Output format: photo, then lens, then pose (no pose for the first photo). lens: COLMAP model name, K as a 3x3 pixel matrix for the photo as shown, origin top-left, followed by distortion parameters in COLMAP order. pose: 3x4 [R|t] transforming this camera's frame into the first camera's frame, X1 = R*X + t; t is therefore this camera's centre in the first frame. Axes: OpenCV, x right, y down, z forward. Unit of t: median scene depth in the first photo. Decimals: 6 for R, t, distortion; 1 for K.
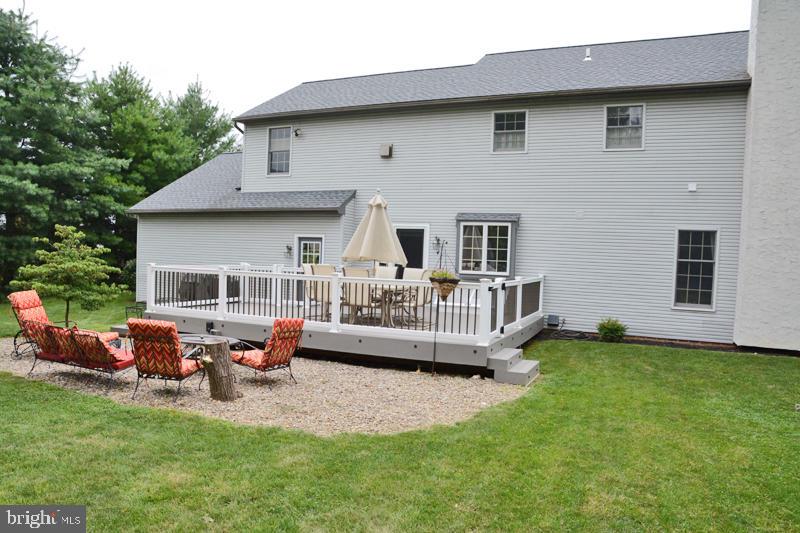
lens RADIAL K [[567.4, 0, 402.3], [0, 567.4, 270.9], [0, 0, 1]] dist [-0.122965, 0.051319]
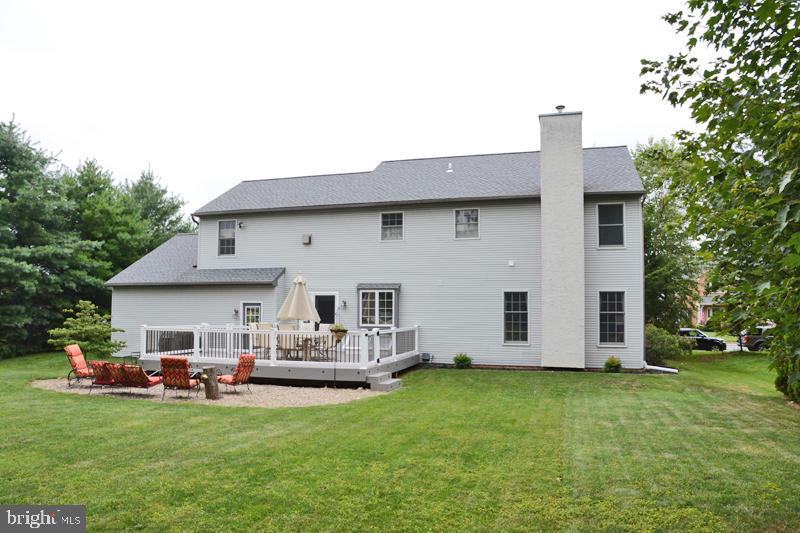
lens RADIAL K [[567.4, 0, 402.3], [0, 567.4, 270.9], [0, 0, 1]] dist [-0.122965, 0.051319]
pose [[0.992524, -0.022771, 0.119905, 0.039558], [0.033945, 0.995181, -0.091992, 0.000607], [-0.117233, 0.095374, 0.988514, -0.431658]]
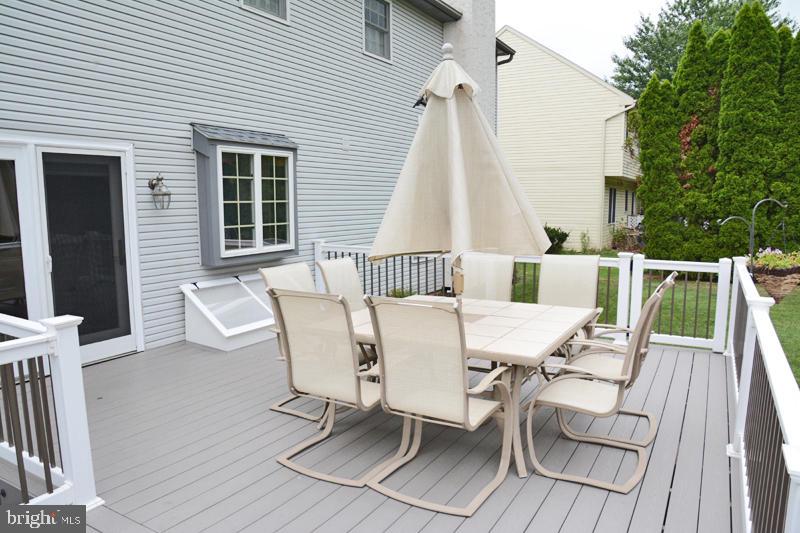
lens RADIAL K [[567.4, 0, 402.3], [0, 567.4, 270.9], [0, 0, 1]] dist [-0.122965, 0.051319]
pose [[0.103640, -0.164089, 0.980986, -0.335284], [0.027500, 0.986393, 0.162088, -0.055574], [-0.994235, 0.010178, 0.106743, 0.819877]]
